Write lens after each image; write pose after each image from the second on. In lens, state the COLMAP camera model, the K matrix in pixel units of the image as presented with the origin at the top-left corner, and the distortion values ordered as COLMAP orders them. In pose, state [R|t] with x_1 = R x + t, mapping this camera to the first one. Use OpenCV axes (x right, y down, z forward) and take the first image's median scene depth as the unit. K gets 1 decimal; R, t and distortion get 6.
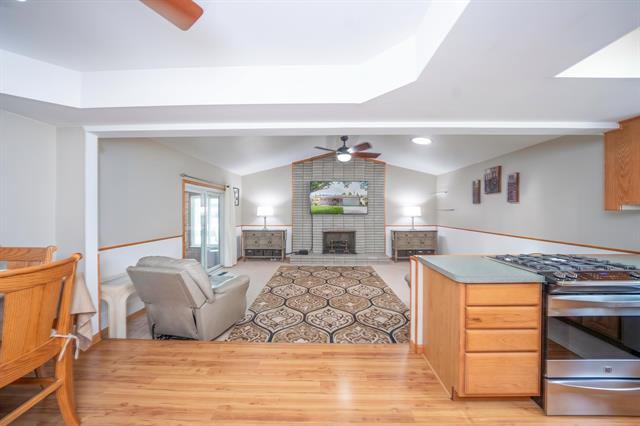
lens RADIAL K [[223.0, 0, 321.4], [0, 223.0, 212.4], [0, 0, 1]] dist [-0.023168, 0.001351]
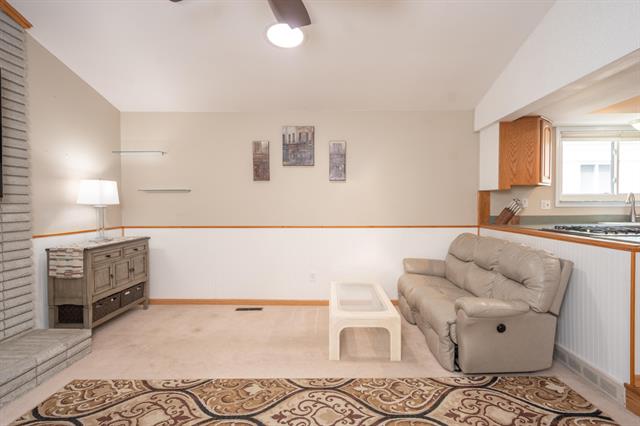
lens RADIAL K [[379.9, 0, 319.2], [0, 379.9, 211.6], [0, 0, 1]] dist [0.021911, 0.008826]
pose [[0.000570, -0.016755, 0.999859, -0.356555], [0.009814, 0.999812, 0.016749, 0.031218], [-0.999952, 0.009803, 0.000735, 0.938423]]
